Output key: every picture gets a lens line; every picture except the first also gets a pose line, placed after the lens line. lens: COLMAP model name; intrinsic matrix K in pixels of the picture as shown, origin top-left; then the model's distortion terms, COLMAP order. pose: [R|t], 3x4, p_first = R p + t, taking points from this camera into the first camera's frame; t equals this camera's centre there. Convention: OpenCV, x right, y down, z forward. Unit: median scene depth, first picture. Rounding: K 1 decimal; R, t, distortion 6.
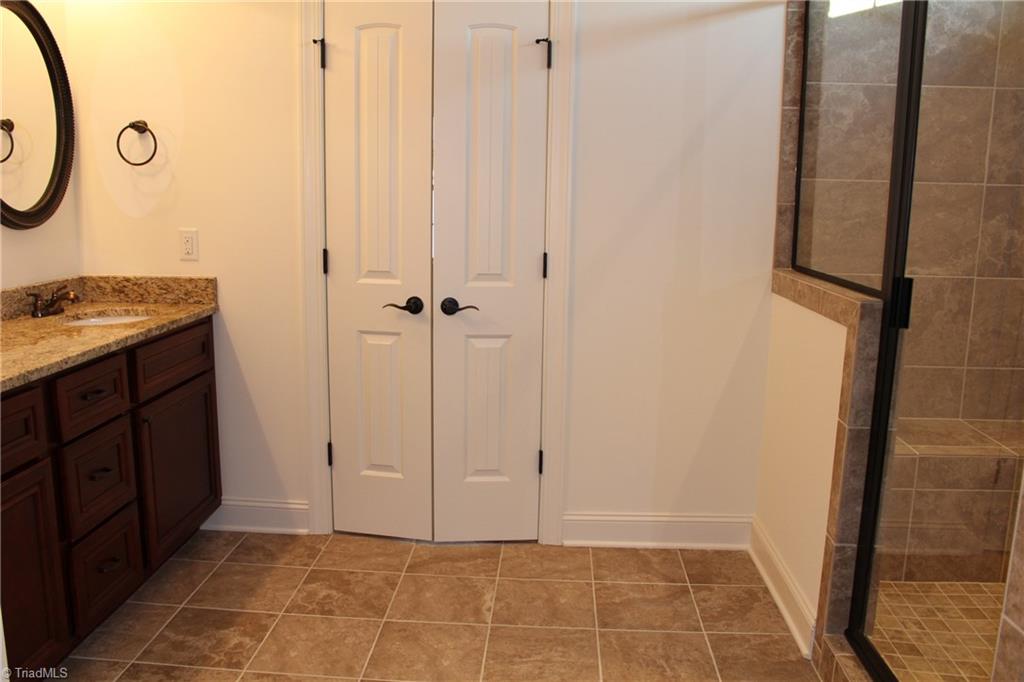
lens RADIAL K [[848.8, 0, 505.9], [0, 848.8, 346.6], [0, 0, 1]] dist [-0.155031, 0.126828]
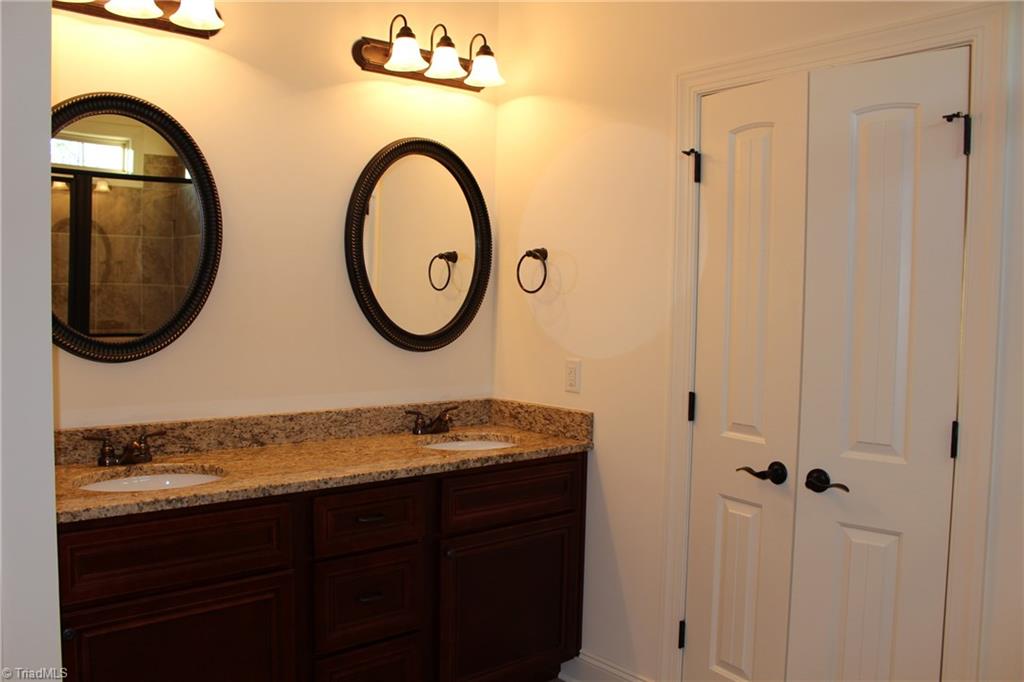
lens RADIAL K [[848.8, 0, 505.9], [0, 848.8, 346.6], [0, 0, 1]] dist [-0.155031, 0.126828]
pose [[0.688331, 0.033771, -0.724610, 0.271896], [-0.136822, 0.987030, -0.083970, -0.064747], [0.712377, 0.156941, 0.684024, 0.280659]]
